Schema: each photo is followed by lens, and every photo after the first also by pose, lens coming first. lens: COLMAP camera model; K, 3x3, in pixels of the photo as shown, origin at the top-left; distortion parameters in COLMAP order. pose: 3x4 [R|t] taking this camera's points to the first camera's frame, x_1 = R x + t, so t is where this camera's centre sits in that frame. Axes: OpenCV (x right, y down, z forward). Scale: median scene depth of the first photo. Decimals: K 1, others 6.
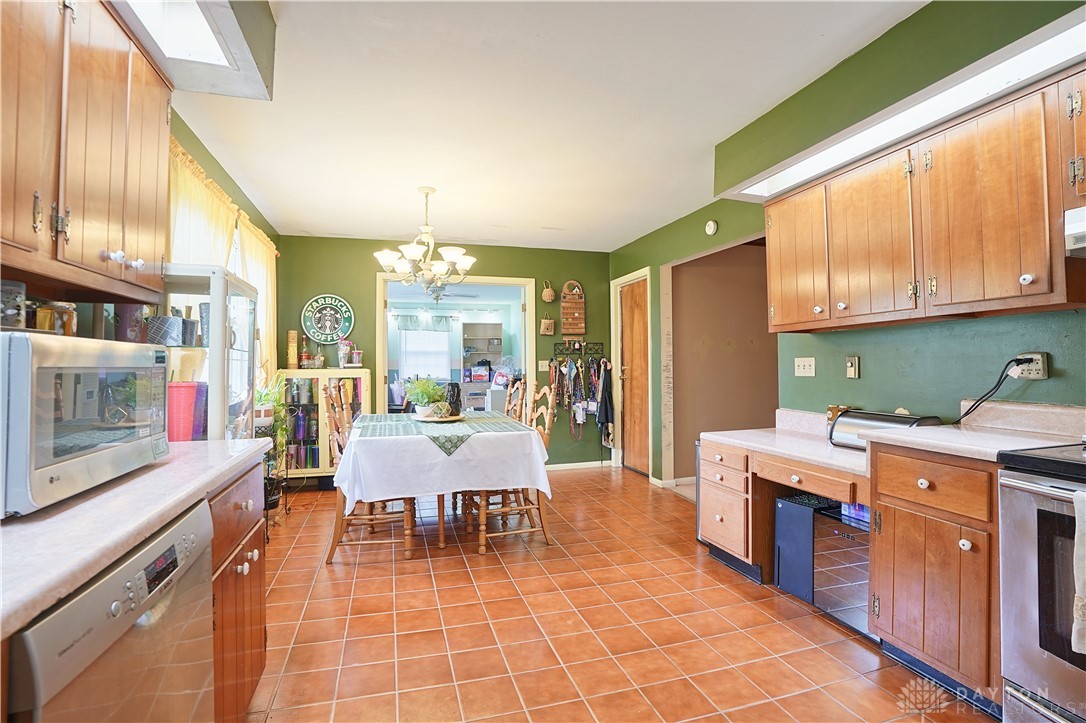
lens RADIAL K [[508.1, 0, 542.7], [0, 508.1, 358.3], [0, 0, 1]] dist [-0.001299, -0.000013]
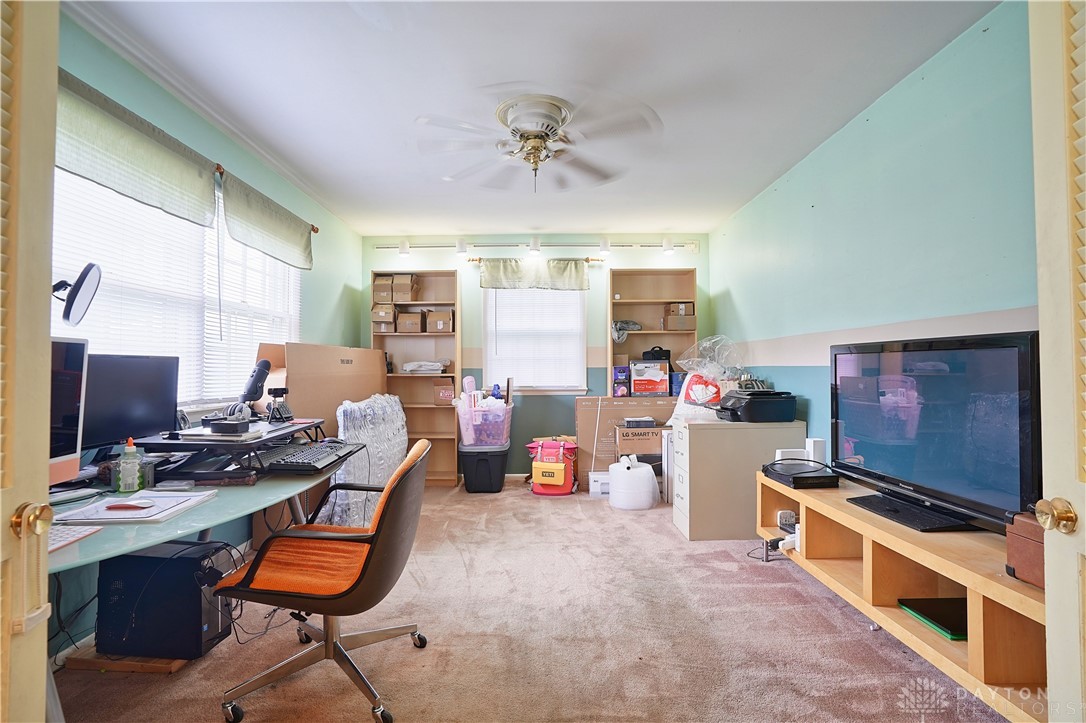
lens RADIAL K [[508.1, 0, 543.3], [0, 508.1, 364.0], [0, 0, 1]] dist [-0.001299, -0.000013]
pose [[0.961106, -0.001042, -0.276179, -0.088960], [0.003776, 0.999949, 0.009368, 0.013407], [0.276155, -0.010047, 0.961061, 0.536996]]
